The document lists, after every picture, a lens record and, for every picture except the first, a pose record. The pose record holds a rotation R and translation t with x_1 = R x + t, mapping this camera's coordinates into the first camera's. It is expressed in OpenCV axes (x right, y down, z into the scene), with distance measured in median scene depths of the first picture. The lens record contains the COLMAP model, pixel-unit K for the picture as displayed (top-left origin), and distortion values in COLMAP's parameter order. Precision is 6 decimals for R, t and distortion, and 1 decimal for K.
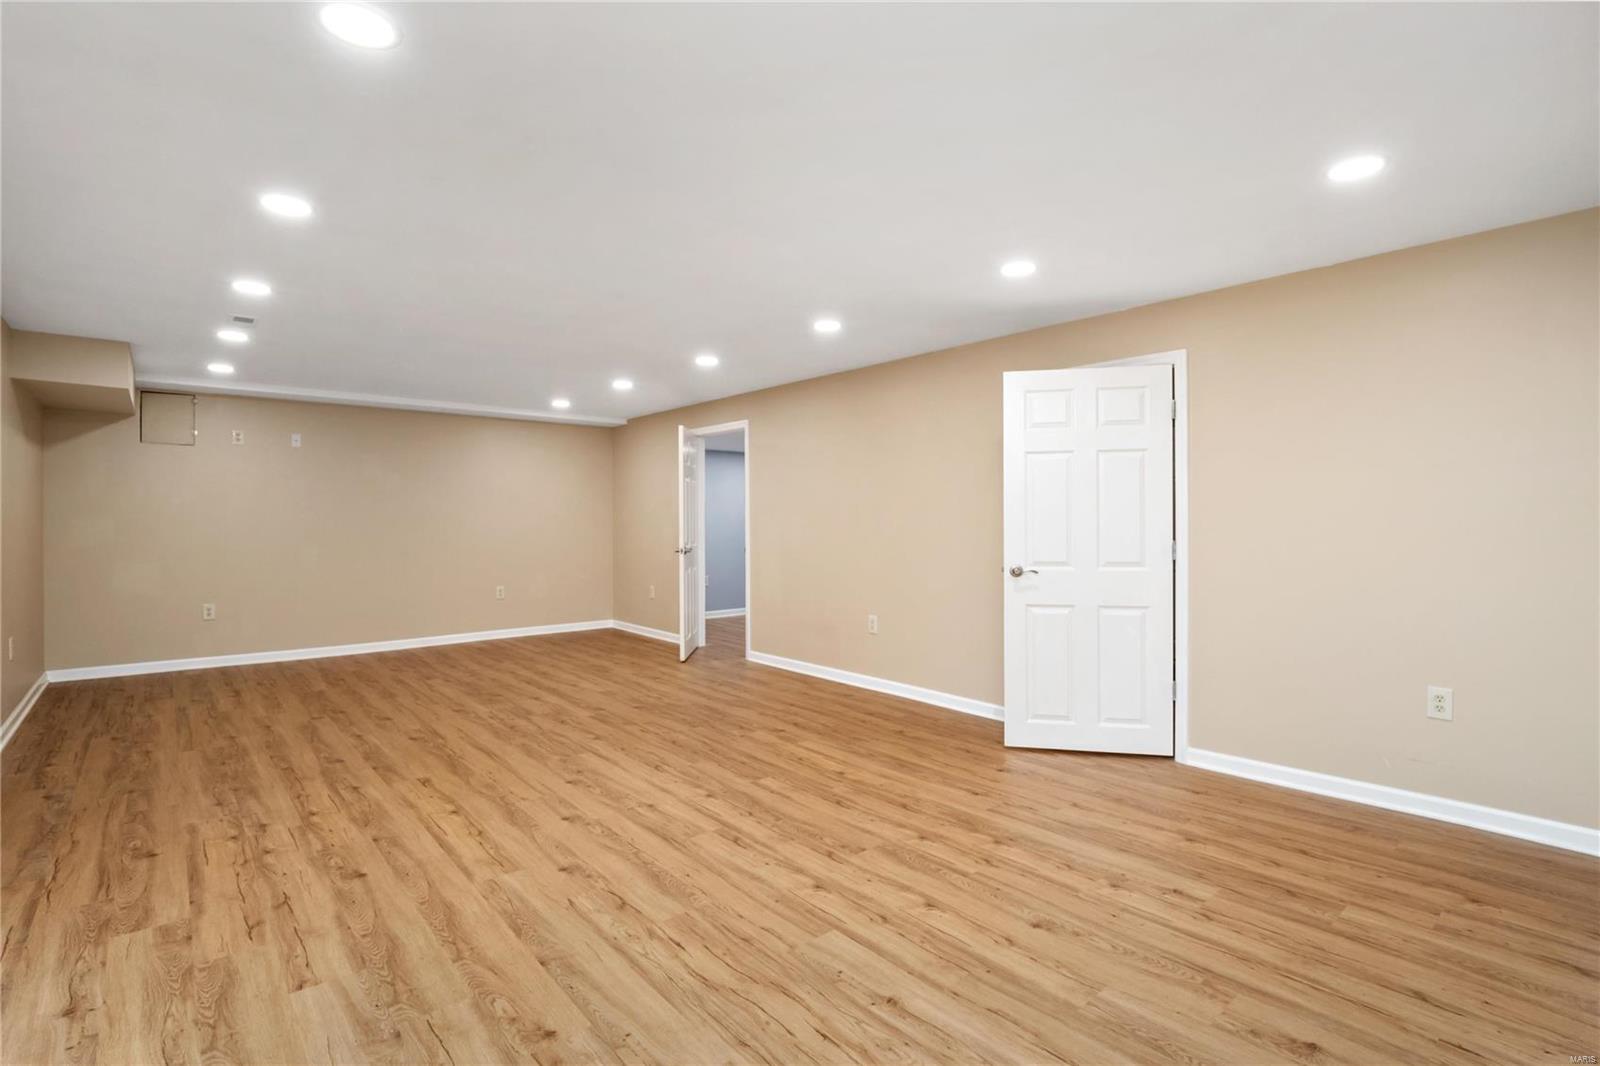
lens RADIAL K [[750.9, 0, 791.2], [0, 750.9, 525.7], [0, 0, 1]] dist [-0.007046, -0.002632]
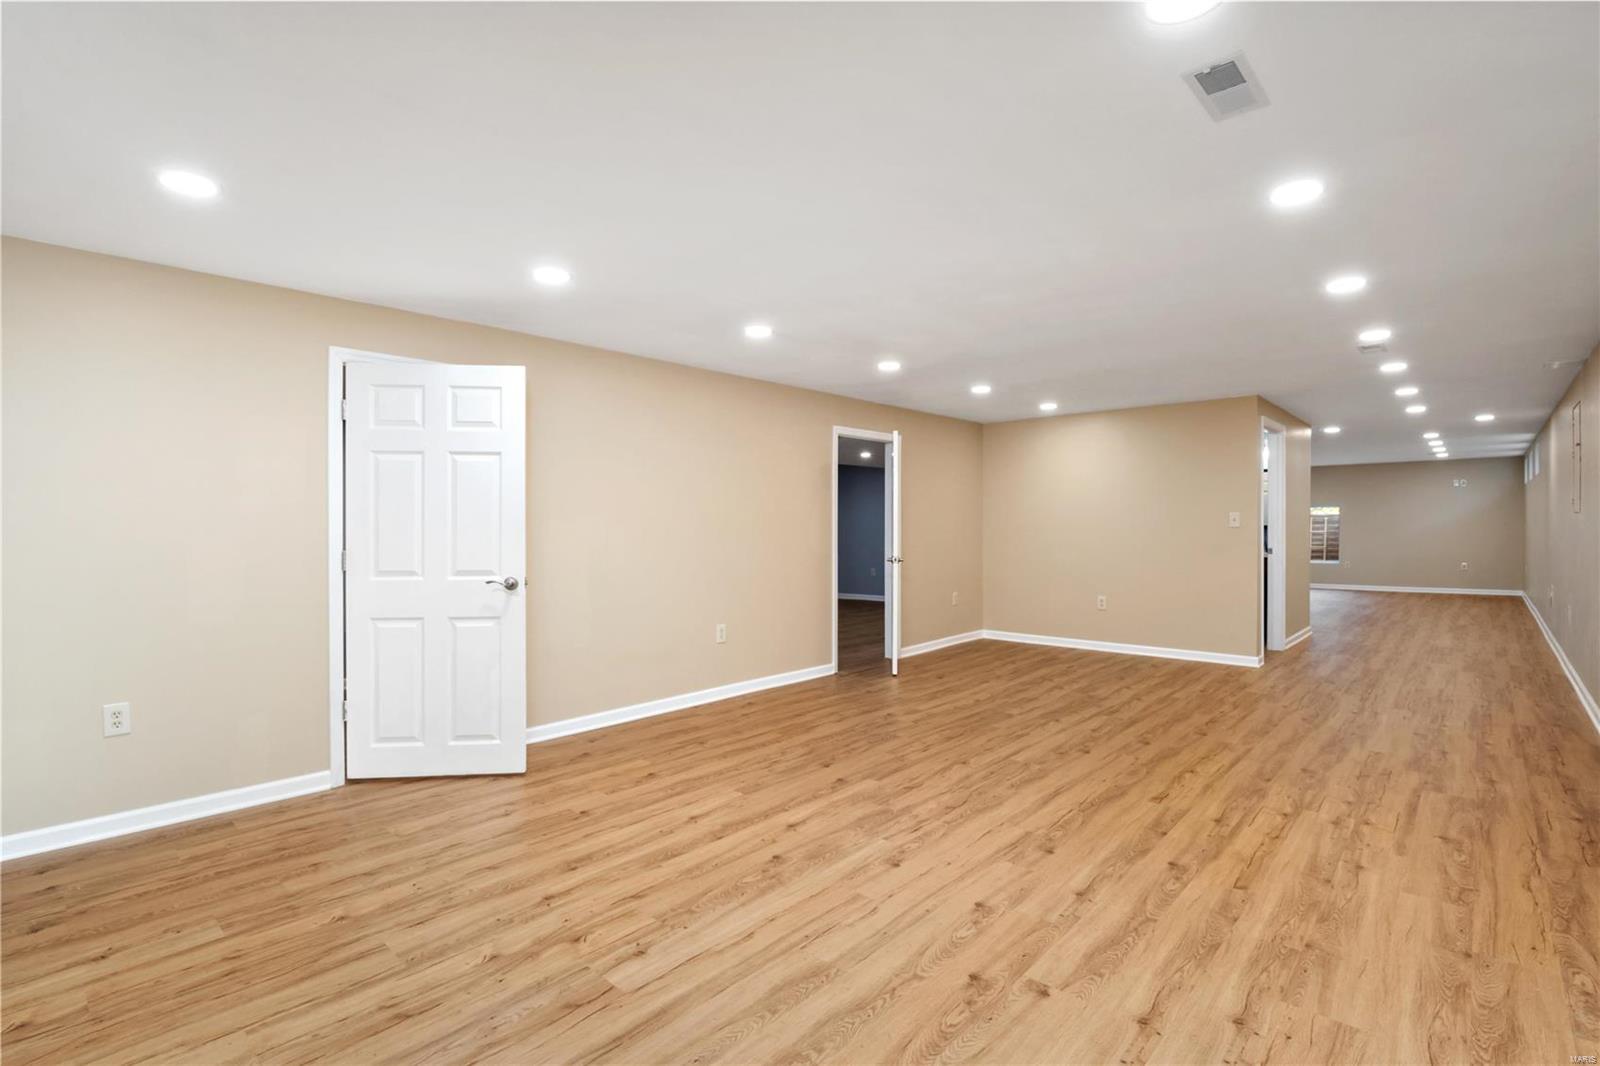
lens RADIAL K [[750.9, 0, 807.7], [0, 750.9, 533.4], [0, 0, 1]] dist [-0.007046, -0.002632]
pose [[-0.135492, -0.007245, 0.990752, -1.413962], [0.011040, 0.999900, 0.008822, -0.013226], [-0.990717, 0.012133, -0.135398, 1.613361]]
